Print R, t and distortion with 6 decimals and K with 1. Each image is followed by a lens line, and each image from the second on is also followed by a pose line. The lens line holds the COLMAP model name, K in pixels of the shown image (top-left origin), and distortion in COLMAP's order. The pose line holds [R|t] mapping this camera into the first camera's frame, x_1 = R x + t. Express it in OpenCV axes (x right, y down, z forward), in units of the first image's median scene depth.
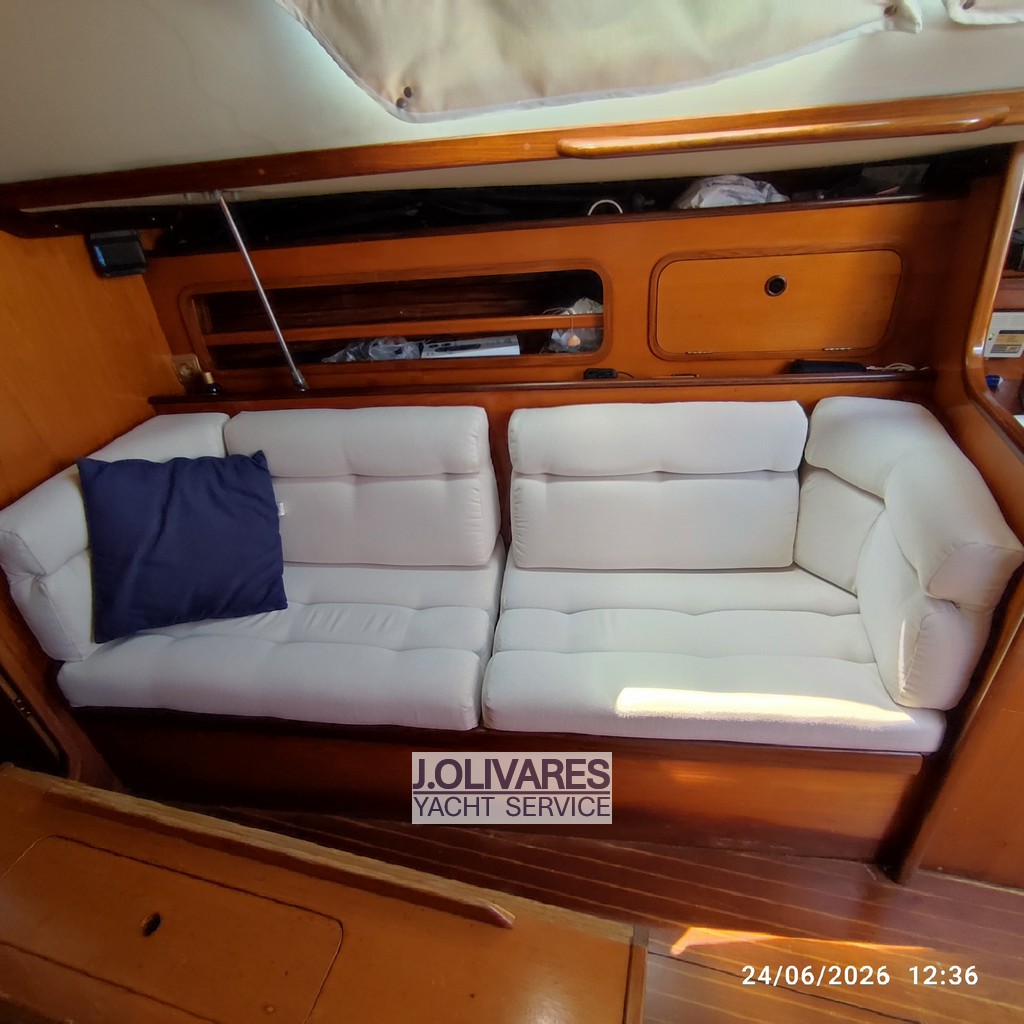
lens RADIAL K [[617.2, 0, 512.0], [0, 617.2, 512.0], [0, 0, 1]] dist [-0.001534, -0.000417]
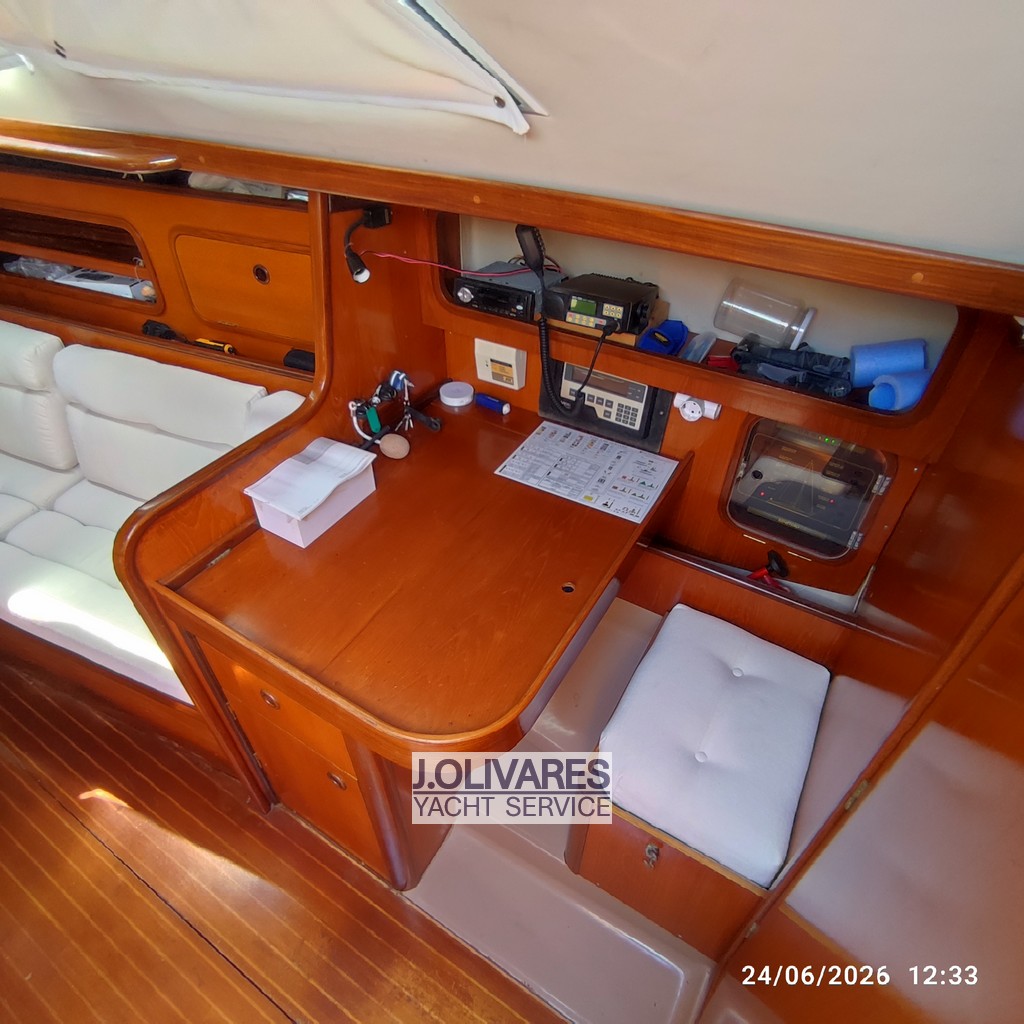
lens RADIAL K [[617.2, 0, 512.0], [0, 617.2, 512.0], [0, 0, 1]] dist [-0.001534, -0.000417]
pose [[0.956052, 0.240885, -0.167151, 1.042376], [-0.212562, 0.962115, 0.170738, -0.232450], [0.201946, -0.127704, 0.971035, 0.012905]]
